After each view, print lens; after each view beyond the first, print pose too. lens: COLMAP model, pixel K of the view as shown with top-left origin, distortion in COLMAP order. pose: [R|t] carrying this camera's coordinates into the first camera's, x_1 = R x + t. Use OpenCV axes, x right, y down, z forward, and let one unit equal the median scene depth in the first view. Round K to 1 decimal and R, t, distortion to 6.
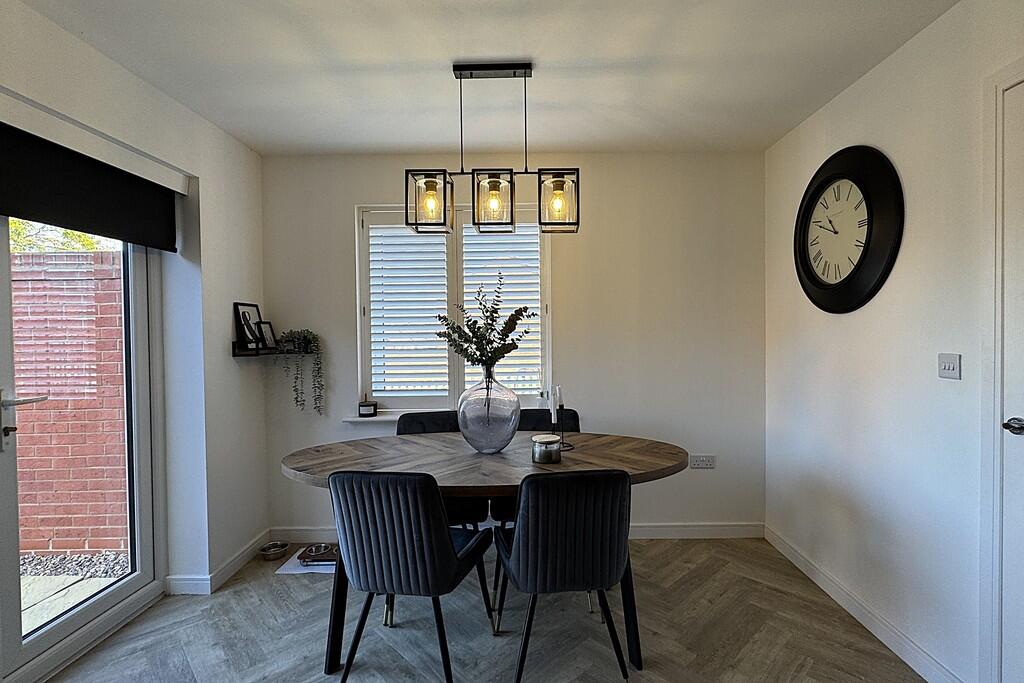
lens RADIAL K [[485.2, 0, 515.5], [0, 485.2, 337.7], [0, 0, 1]] dist [0.000501, -0.000017]
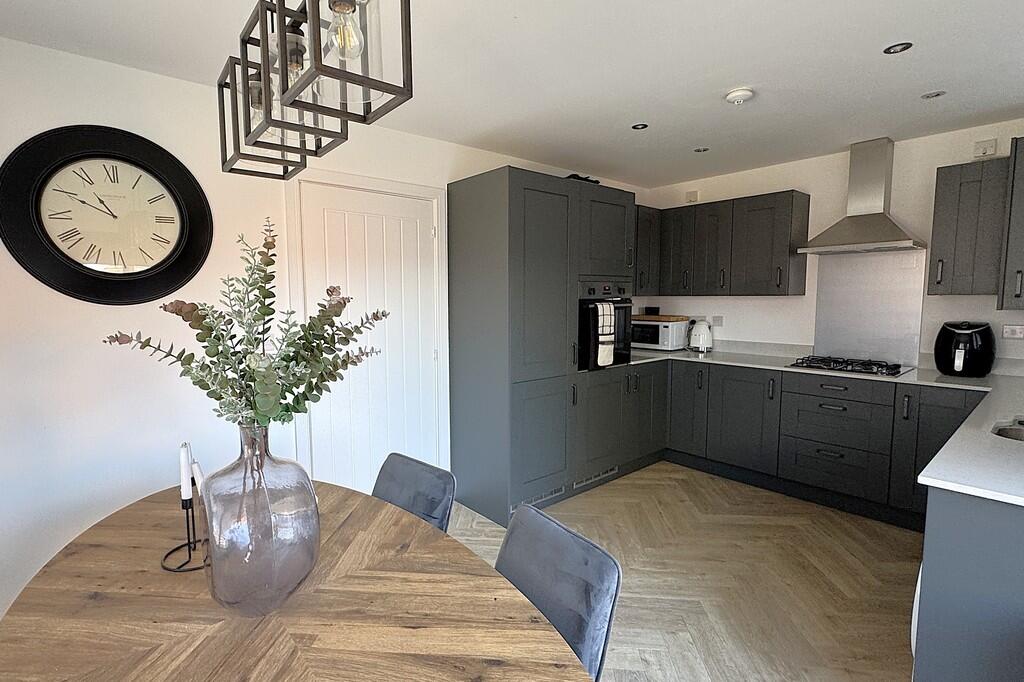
lens RADIAL K [[485.2, 0, 515.5], [0, 485.2, 337.2], [0, 0, 1]] dist [0.000501, -0.000017]
pose [[-0.678993, -0.046473, 0.732673, -0.501583], [0.021627, 0.996295, 0.083237, -0.047727], [-0.733826, 0.072363, -0.675472, 1.019054]]
